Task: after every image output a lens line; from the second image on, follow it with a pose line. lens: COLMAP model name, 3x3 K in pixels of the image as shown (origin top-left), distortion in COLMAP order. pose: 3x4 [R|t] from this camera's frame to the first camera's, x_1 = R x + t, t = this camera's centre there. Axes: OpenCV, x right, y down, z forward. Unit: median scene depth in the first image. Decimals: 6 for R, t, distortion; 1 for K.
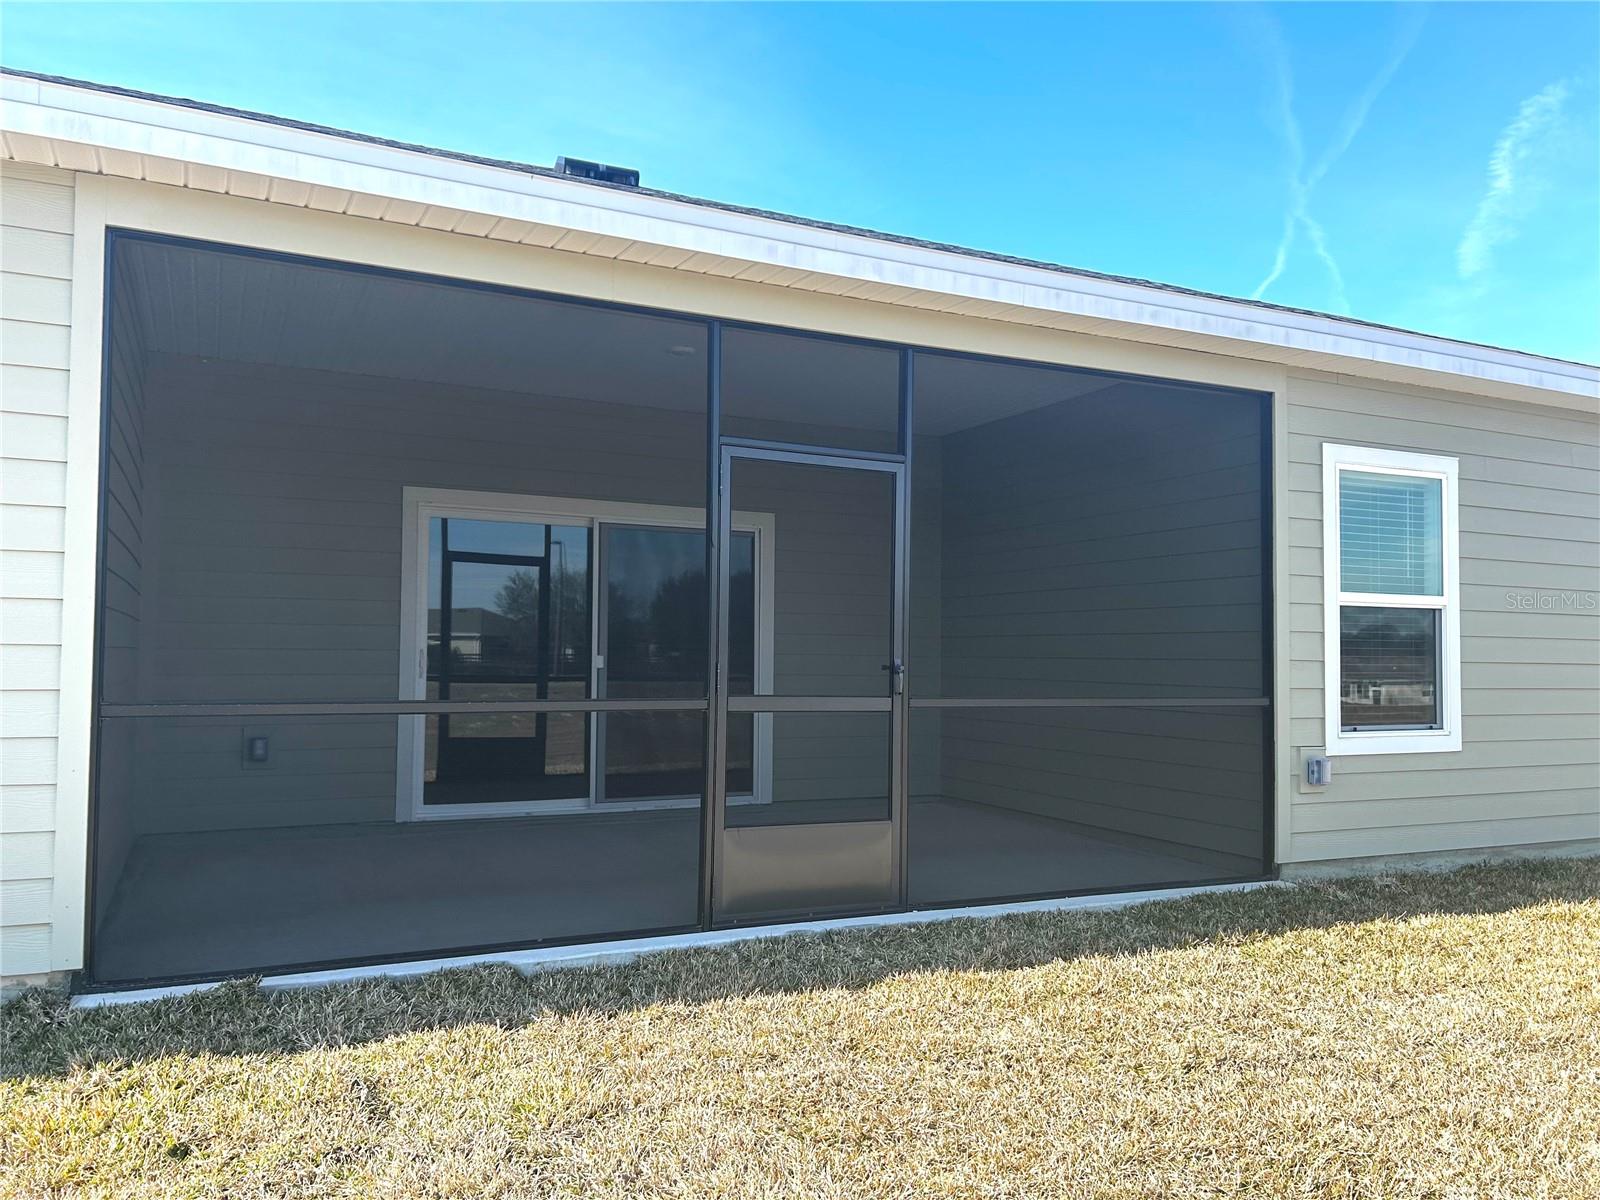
lens RADIAL K [[1201.8, 0, 796.2], [0, 1201.8, 615.7], [0, 0, 1]] dist [0.059213, -0.075658]
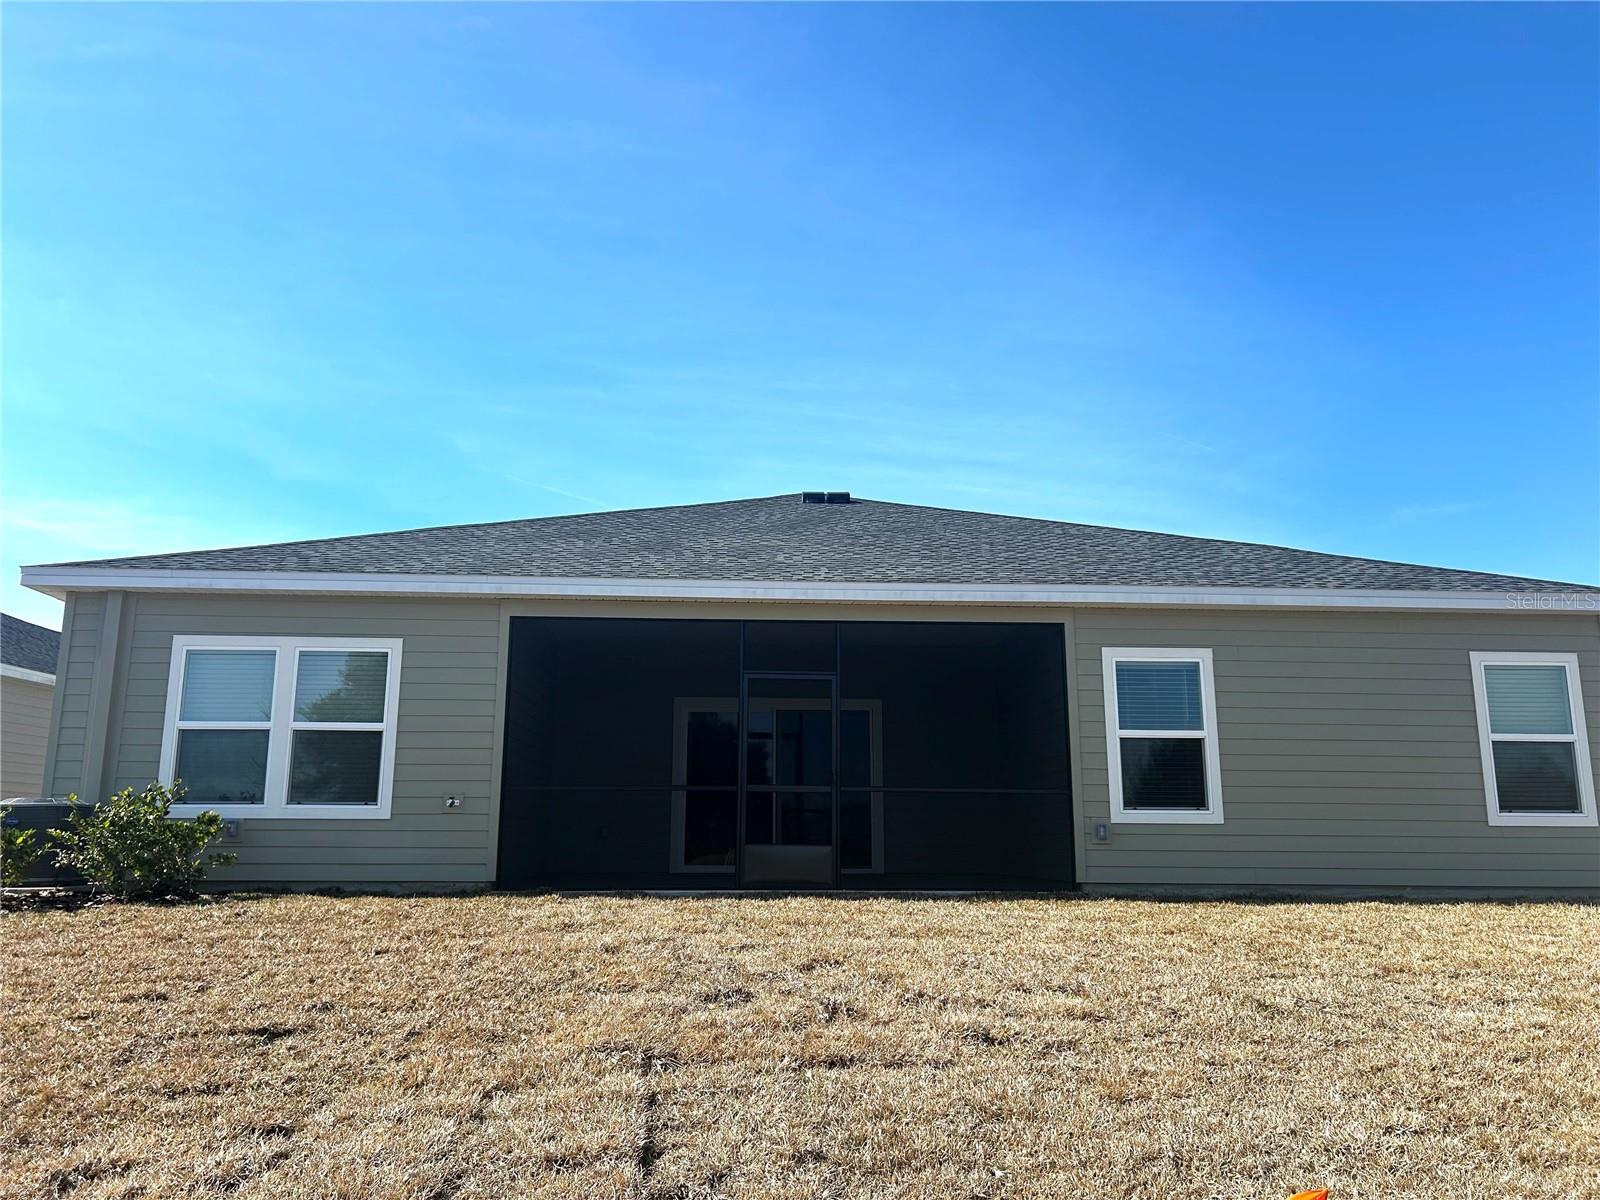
lens RADIAL K [[1201.8, 0, 796.2], [0, 1201.8, 615.7], [0, 0, 1]] dist [0.059213, -0.075658]
pose [[0.925474, -0.076107, -0.371088, 0.685356], [0.016821, 0.986900, -0.160453, 0.091779], [0.378438, 0.142253, 0.914630, -0.833264]]
